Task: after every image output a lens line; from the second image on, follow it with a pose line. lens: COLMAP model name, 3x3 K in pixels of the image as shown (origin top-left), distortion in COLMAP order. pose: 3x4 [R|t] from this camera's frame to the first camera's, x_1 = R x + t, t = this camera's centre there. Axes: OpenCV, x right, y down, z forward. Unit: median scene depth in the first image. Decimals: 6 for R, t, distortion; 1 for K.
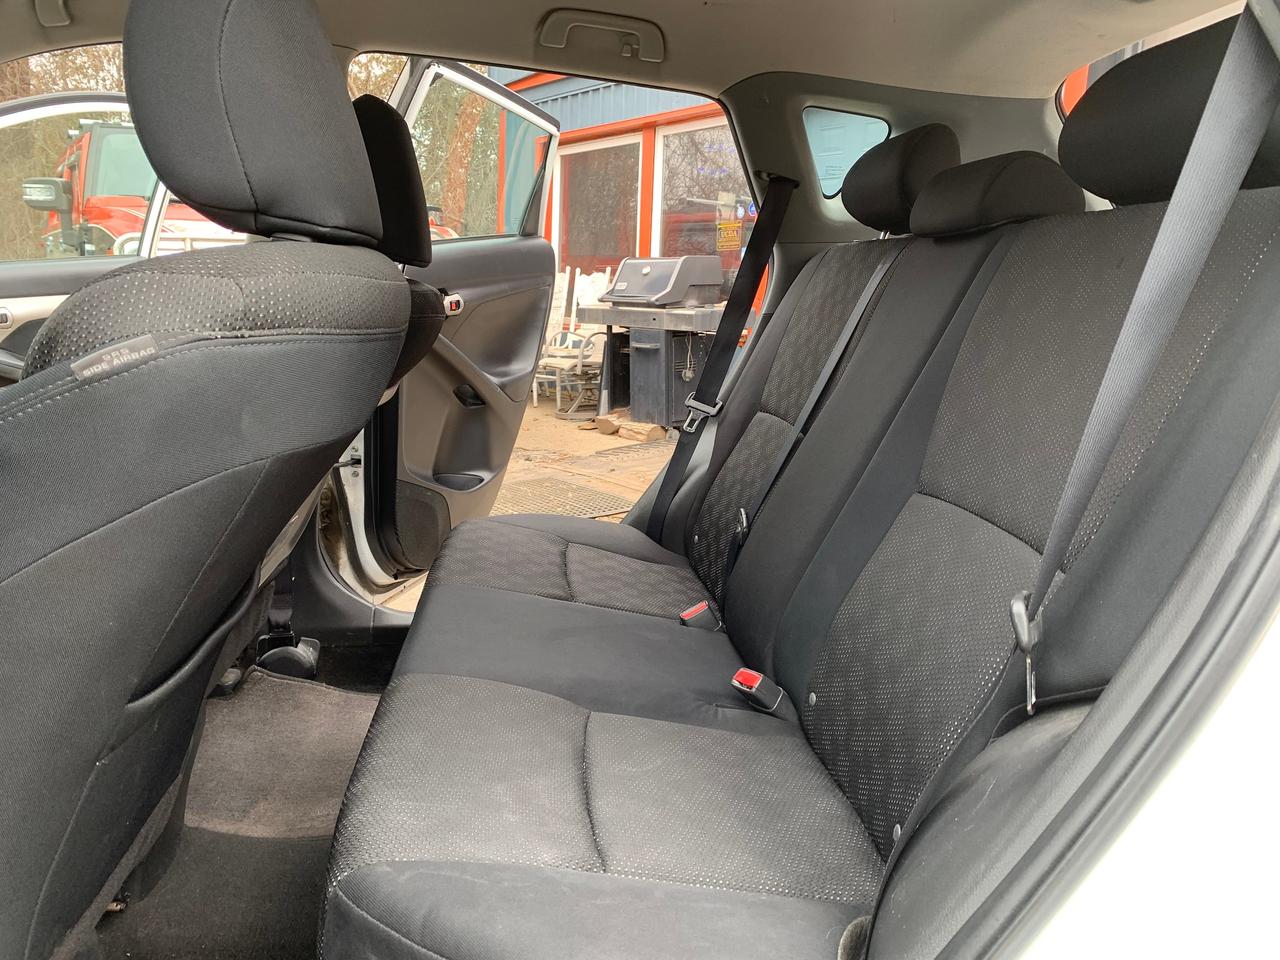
lens RADIAL K [[973.6, 0, 636.9], [0, 973.6, 489.6], [0, 0, 1]] dist [0.023832, -0.016996]
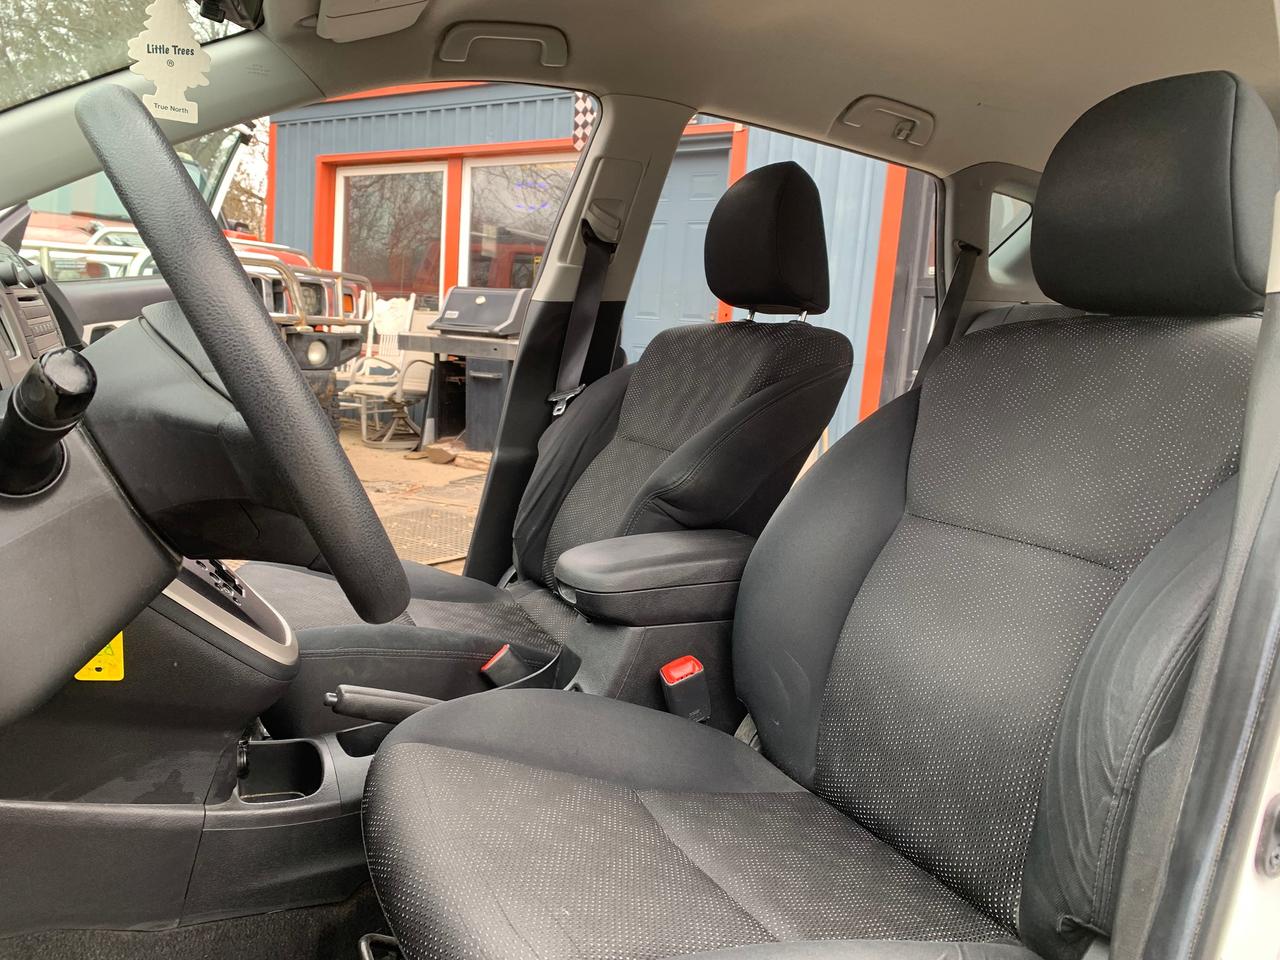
lens RADIAL K [[973.6, 0, 644.4], [0, 973.6, 474.1], [0, 0, 1]] dist [0.023832, -0.016996]
pose [[0.941625, -0.013284, 0.336401, -0.165245], [0.028312, 0.998806, -0.039807, -0.001318], [-0.335471, 0.047008, 0.940877, 0.005970]]
